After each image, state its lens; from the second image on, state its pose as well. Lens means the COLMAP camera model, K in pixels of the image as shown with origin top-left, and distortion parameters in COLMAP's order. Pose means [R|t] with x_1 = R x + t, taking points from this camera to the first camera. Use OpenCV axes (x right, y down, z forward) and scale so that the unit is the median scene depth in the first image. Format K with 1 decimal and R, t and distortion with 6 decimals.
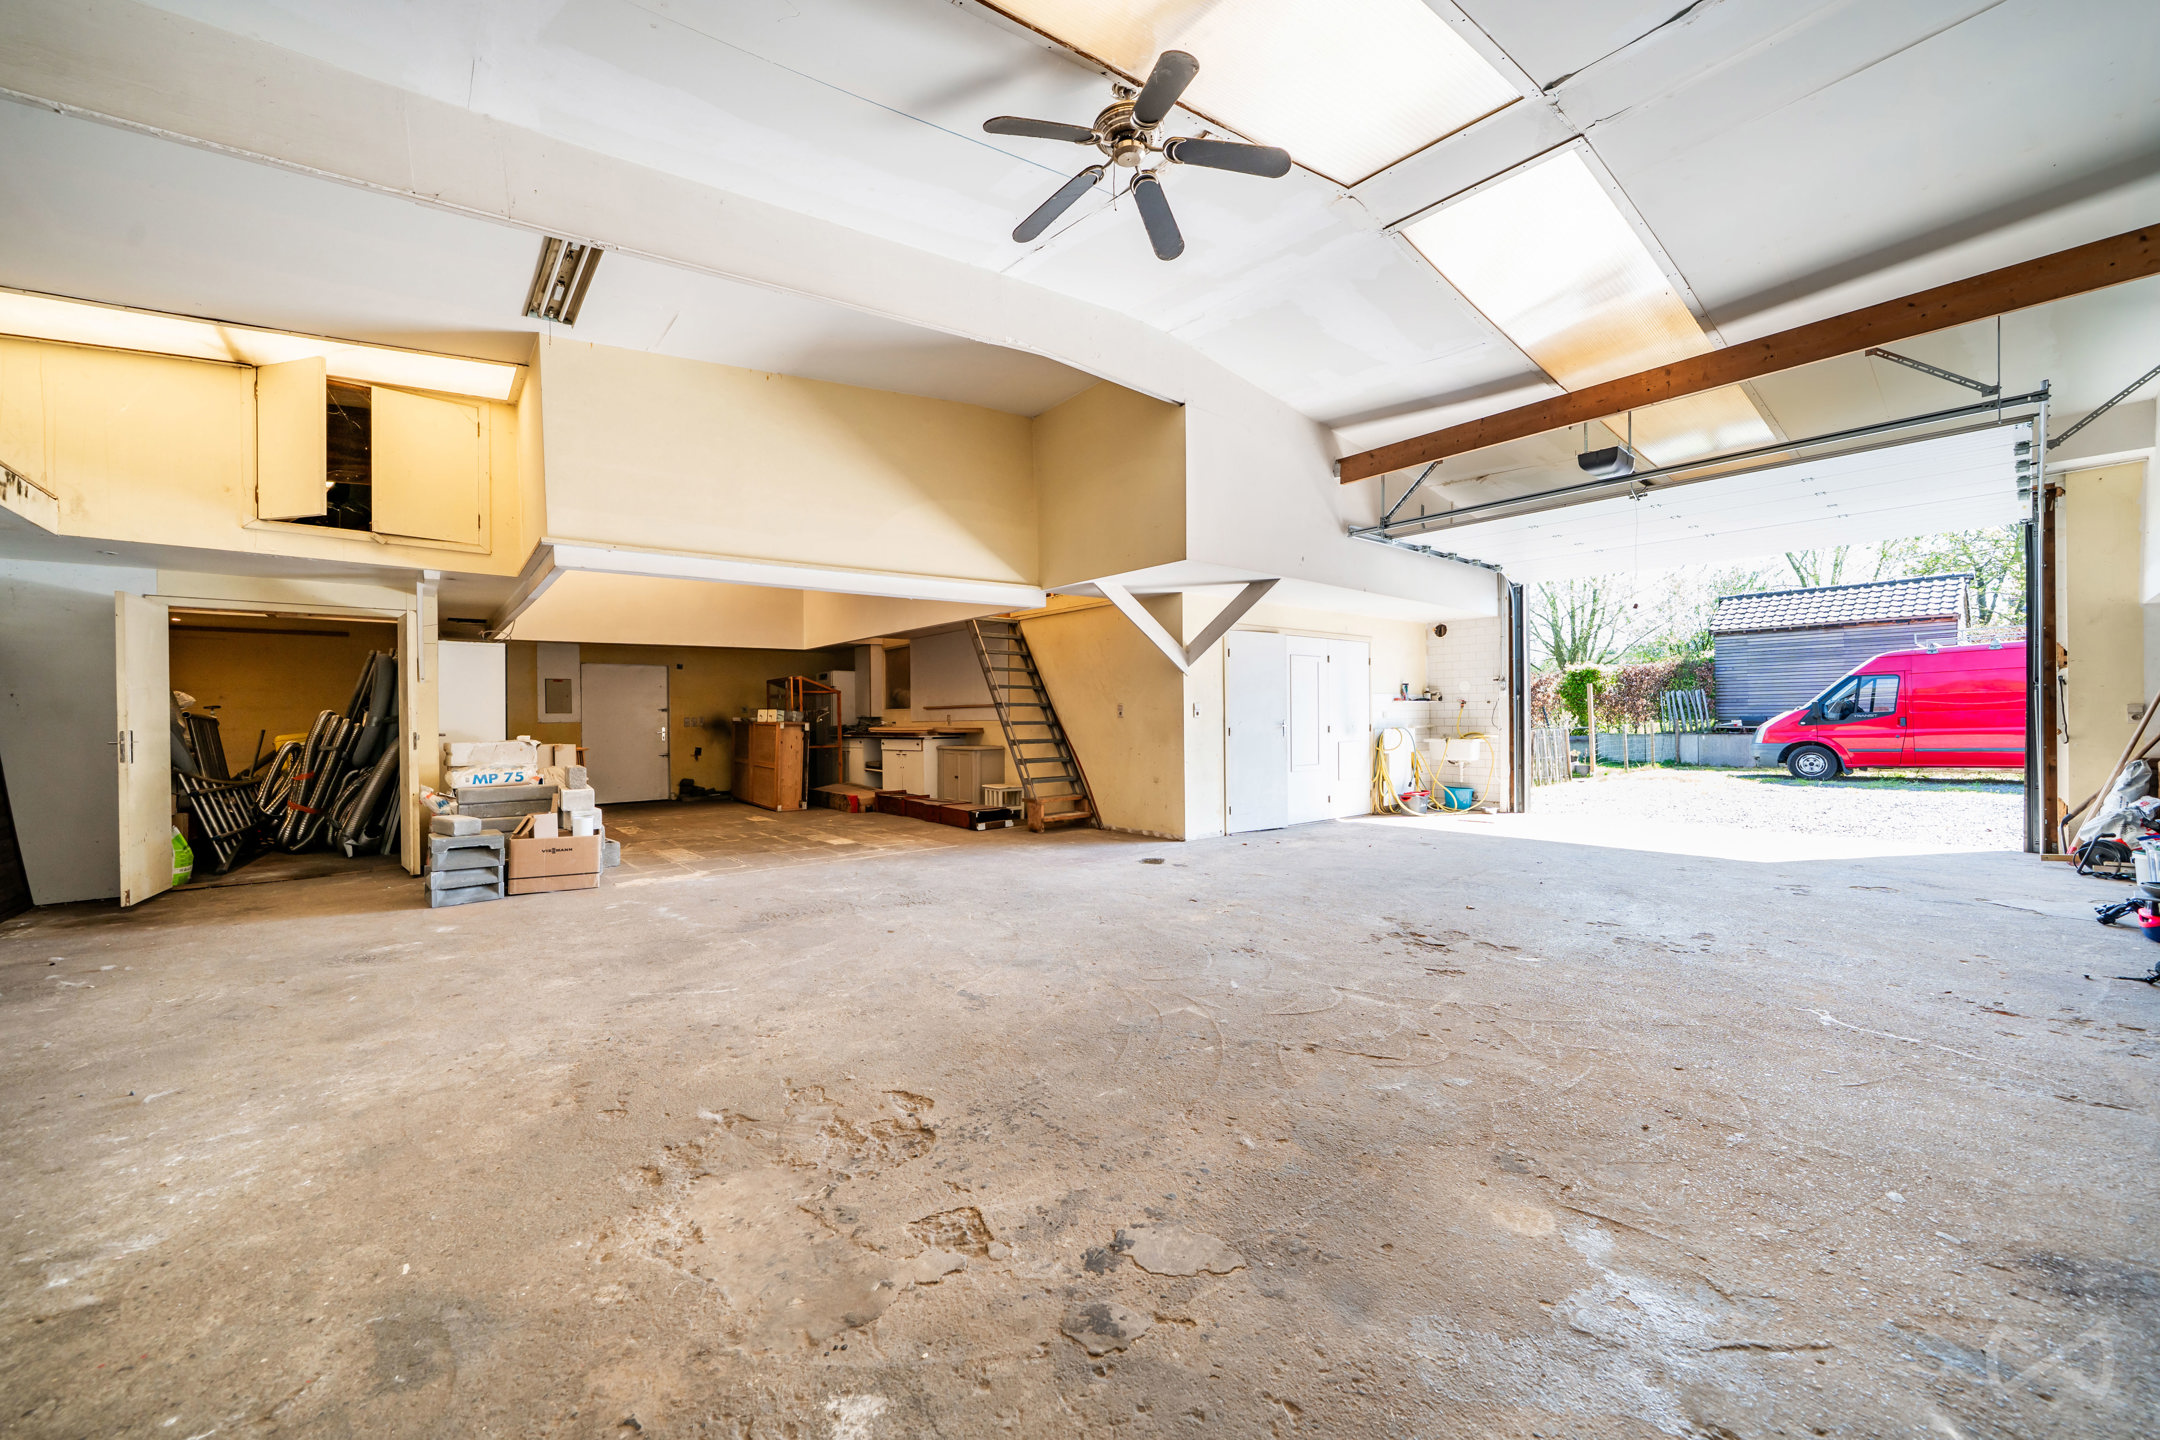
lens RADIAL K [[826.1, 0, 1086.6], [0, 826.1, 713.7], [0, 0, 1]] dist [-0.002905, 0.000132]
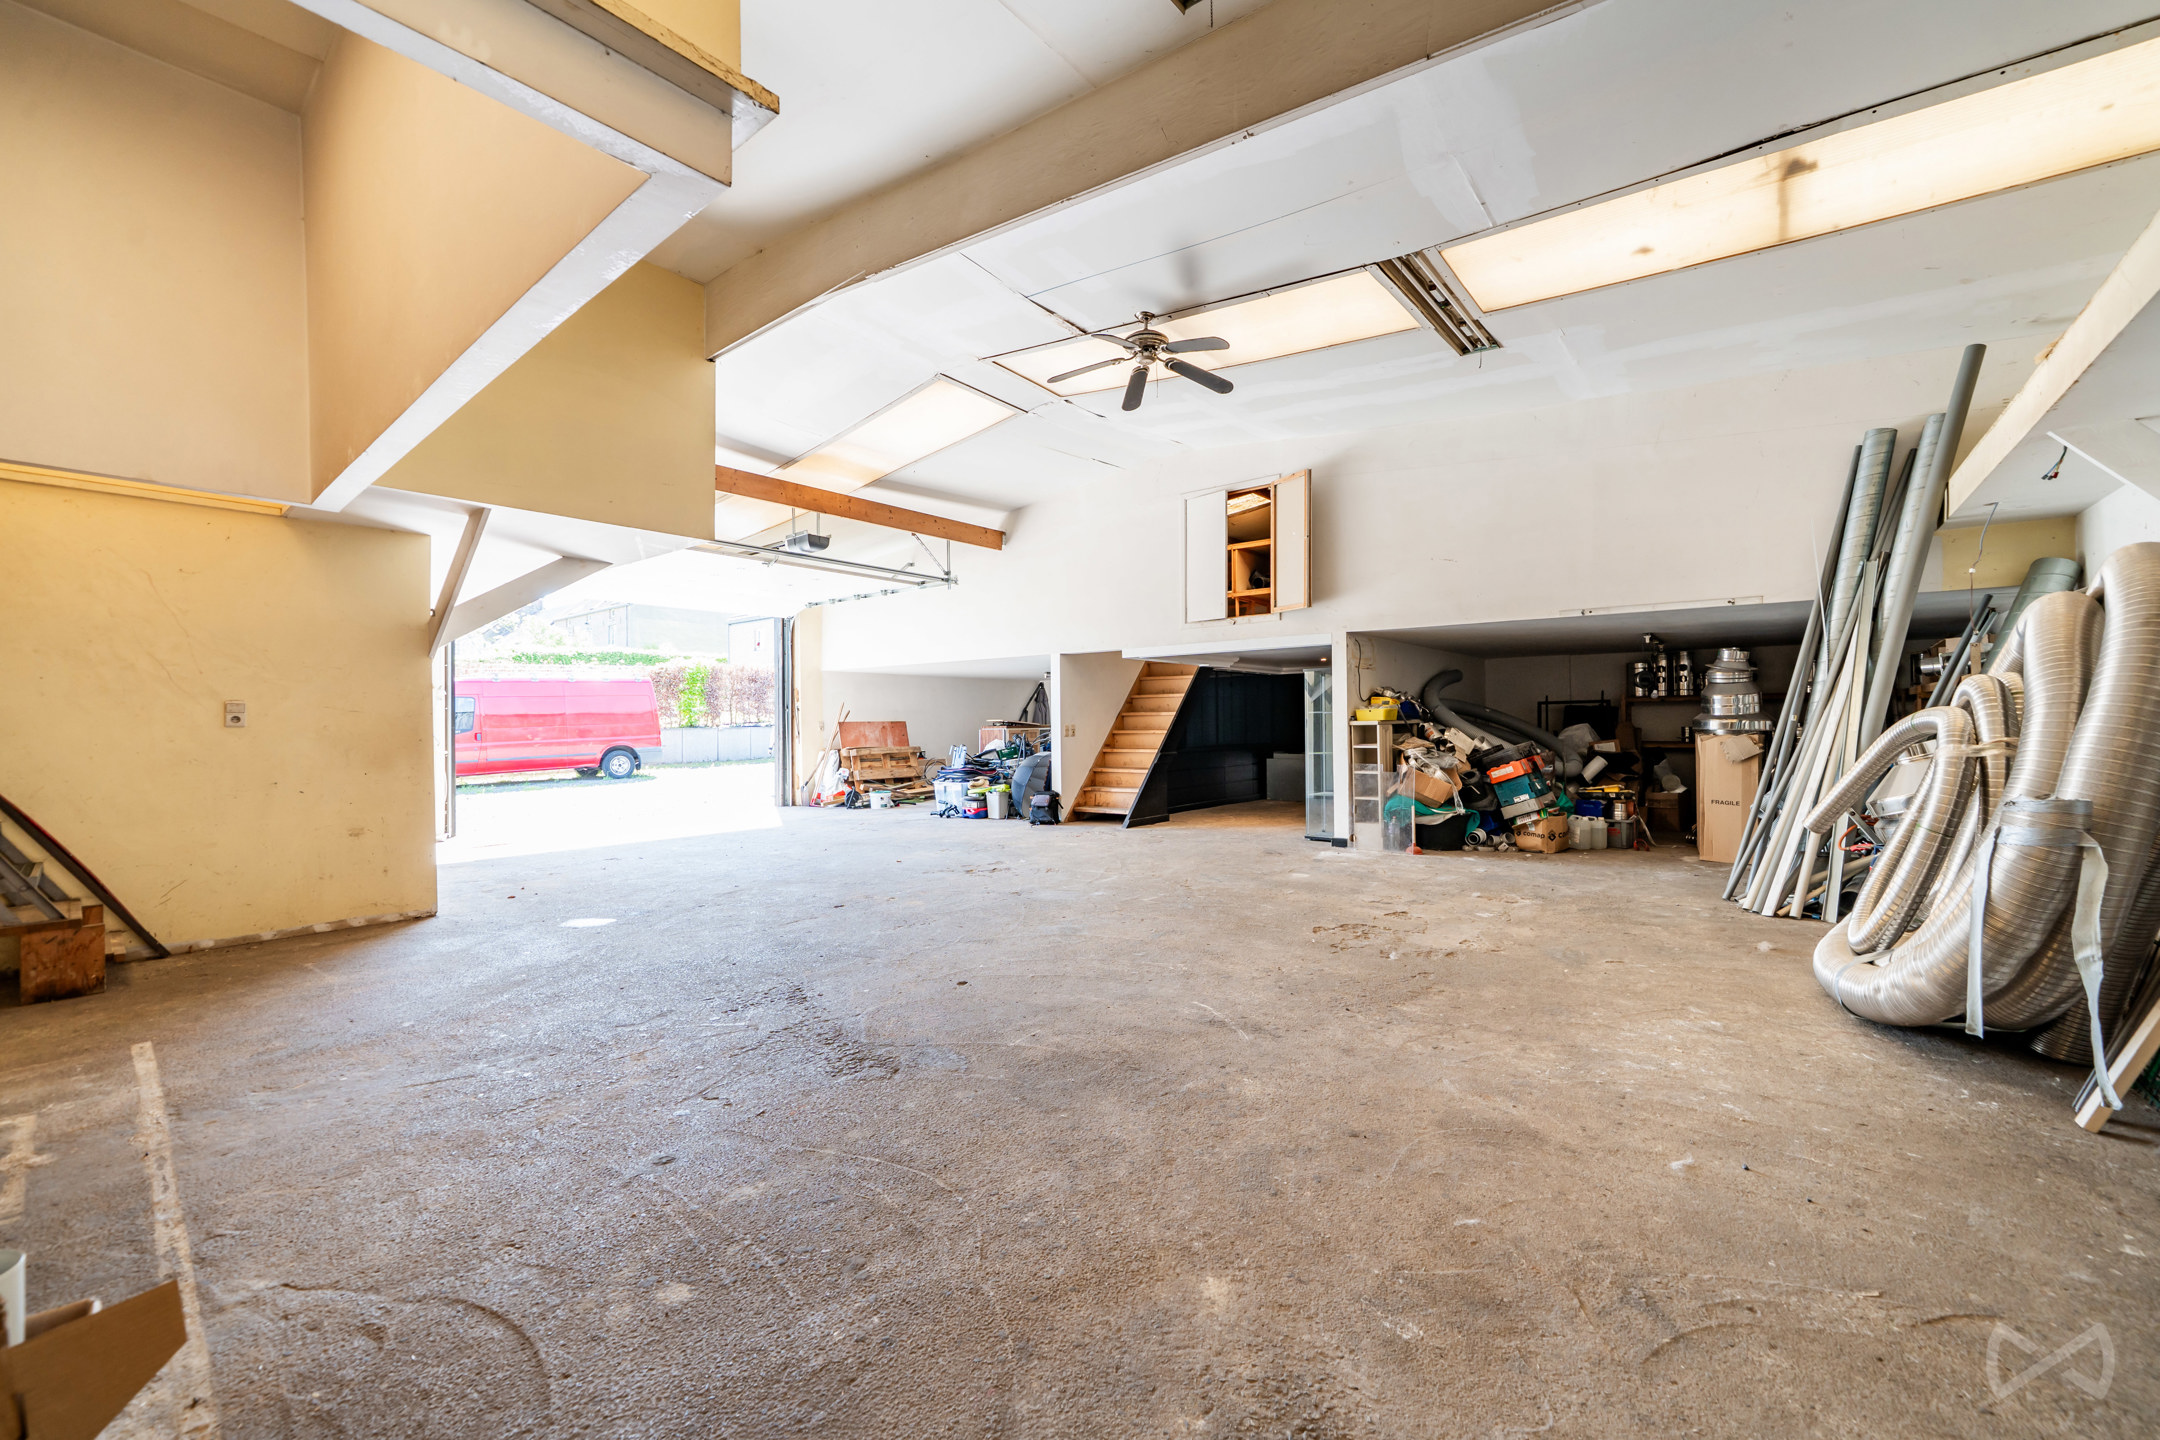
lens RADIAL K [[839.4, 0, 1088.3], [0, 839.4, 724.7], [0, 0, 1]] dist [-0.003860, -0.000051]
pose [[-0.199964, 0.008848, 0.979763, -0.466709], [0.005754, 0.999953, -0.007857, 0.008121], [-0.979786, 0.004066, -0.200005, 0.455121]]
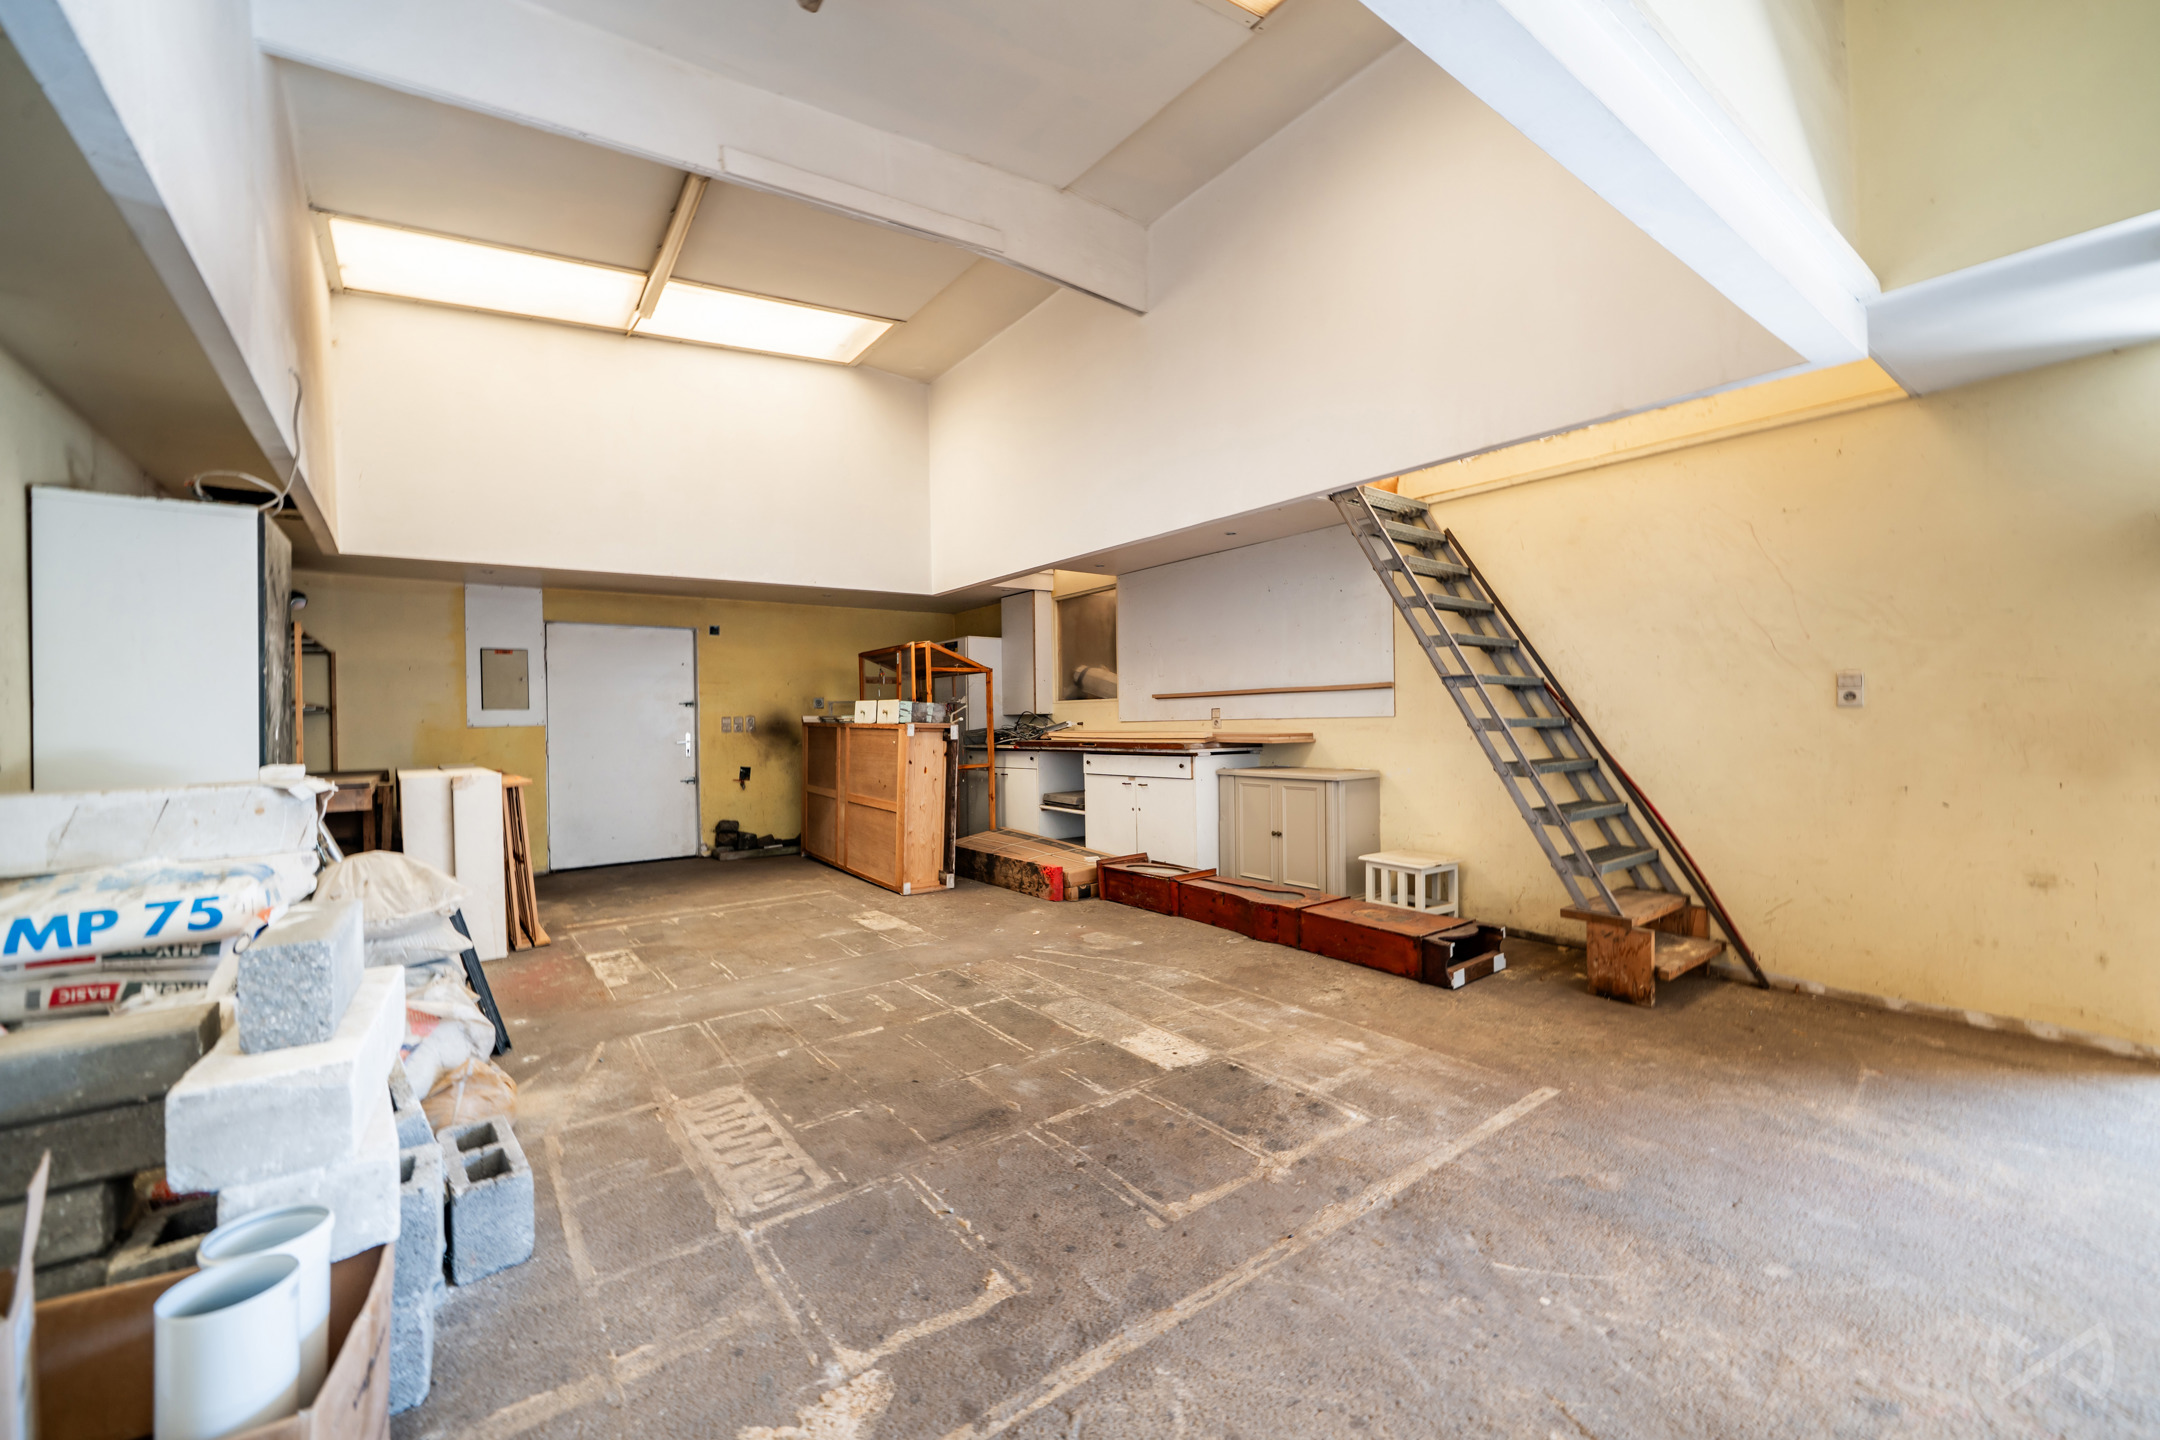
lens RADIAL K [[839.4, 0, 1080.5], [0, 839.4, 718.1], [0, 0, 1]] dist [-0.003860, -0.000051]
pose [[0.999355, -0.004883, -0.035576, -0.241986], [0.005054, 0.999976, 0.004727, 0.004695], [0.035552, -0.004904, 0.999356, 0.471770]]
